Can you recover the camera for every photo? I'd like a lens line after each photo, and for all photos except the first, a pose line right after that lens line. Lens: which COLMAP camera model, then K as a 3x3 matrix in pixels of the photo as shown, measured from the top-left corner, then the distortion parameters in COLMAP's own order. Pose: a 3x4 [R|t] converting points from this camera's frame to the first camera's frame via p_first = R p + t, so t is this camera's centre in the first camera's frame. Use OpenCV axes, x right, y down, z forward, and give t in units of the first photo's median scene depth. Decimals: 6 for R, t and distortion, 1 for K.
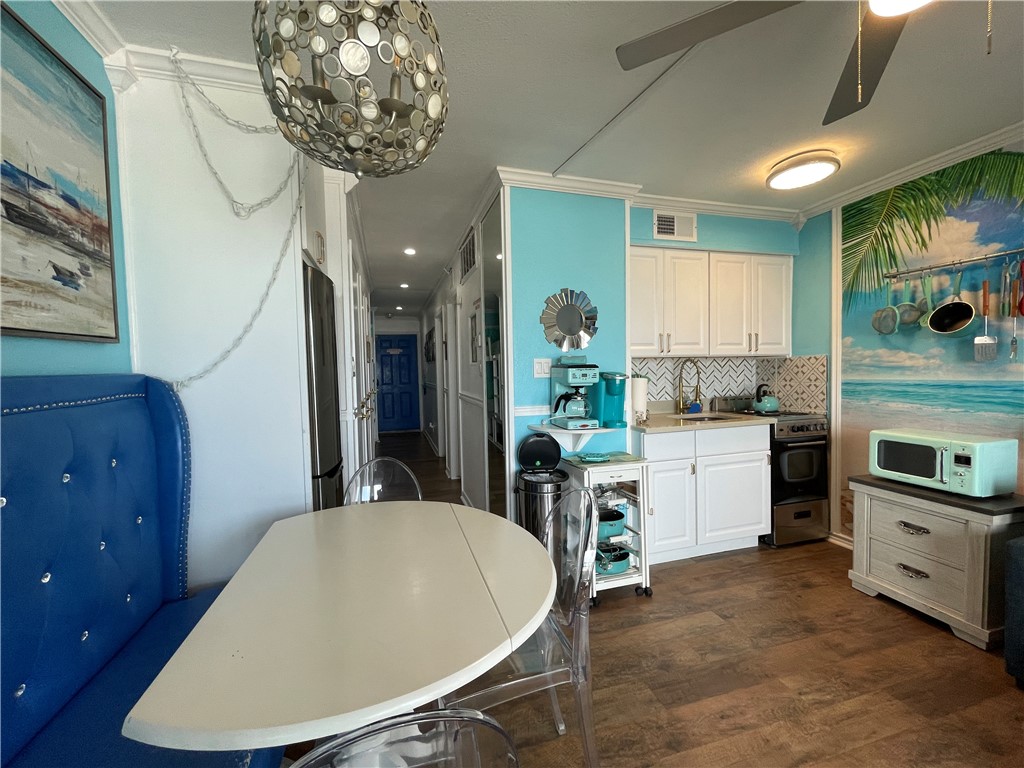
lens RADIAL K [[416.3, 0, 506.8], [0, 416.3, 384.8], [0, 0, 1]] dist [-0.001814, 0.000207]
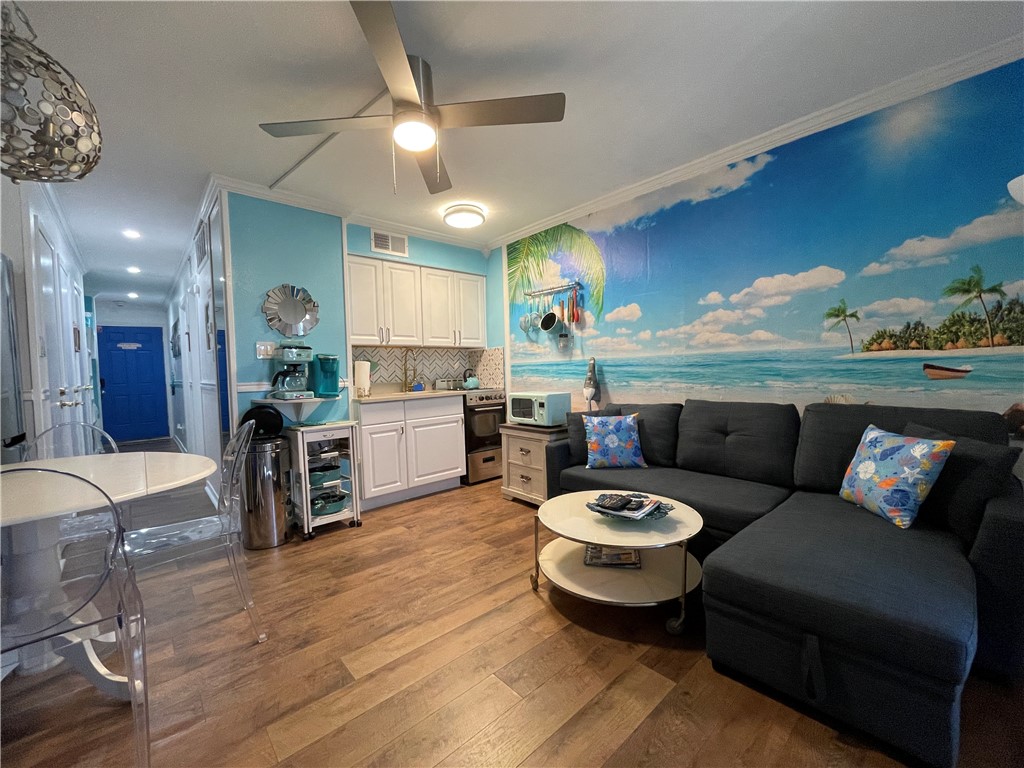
lens RADIAL K [[416.3, 0, 506.9], [0, 416.3, 385.7], [0, 0, 1]] dist [-0.001814, 0.000207]
pose [[0.900228, -0.021263, 0.434899, 0.198561], [0.025448, 0.999669, -0.003801, 0.086148], [-0.434674, 0.014489, 0.900471, -0.370678]]
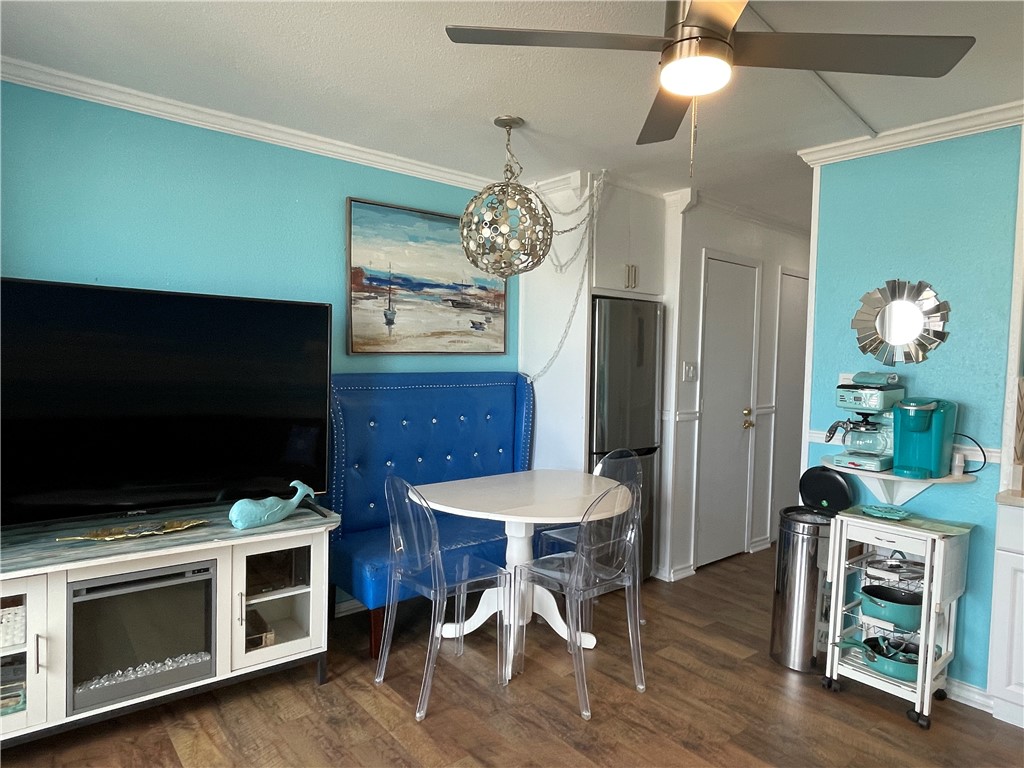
lens RADIAL K [[625.8, 0, 502.2], [0, 625.8, 387.5], [0, 0, 1]] dist [0.000242, -0.004048]
pose [[0.393372, 0.074601, -0.916348, 0.963835], [-0.064800, 0.996473, 0.053307, -0.061542], [0.917093, 0.038410, 0.396819, -0.067873]]
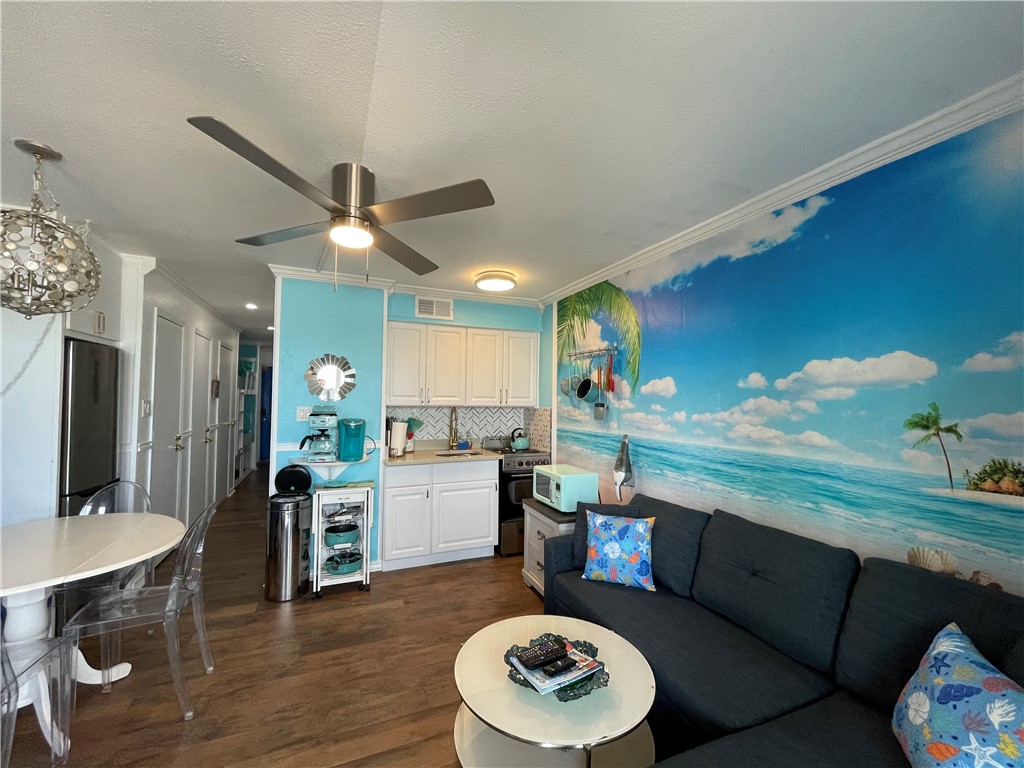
lens RADIAL K [[416.3, 0, 507.1], [0, 416.3, 385.9], [0, 0, 1]] dist [-0.001814, 0.000207]
pose [[0.992270, 0.036240, 0.118691, 0.593965], [-0.028218, 0.997247, -0.068578, -0.060635], [-0.120849, 0.064699, 0.990560, -0.396745]]
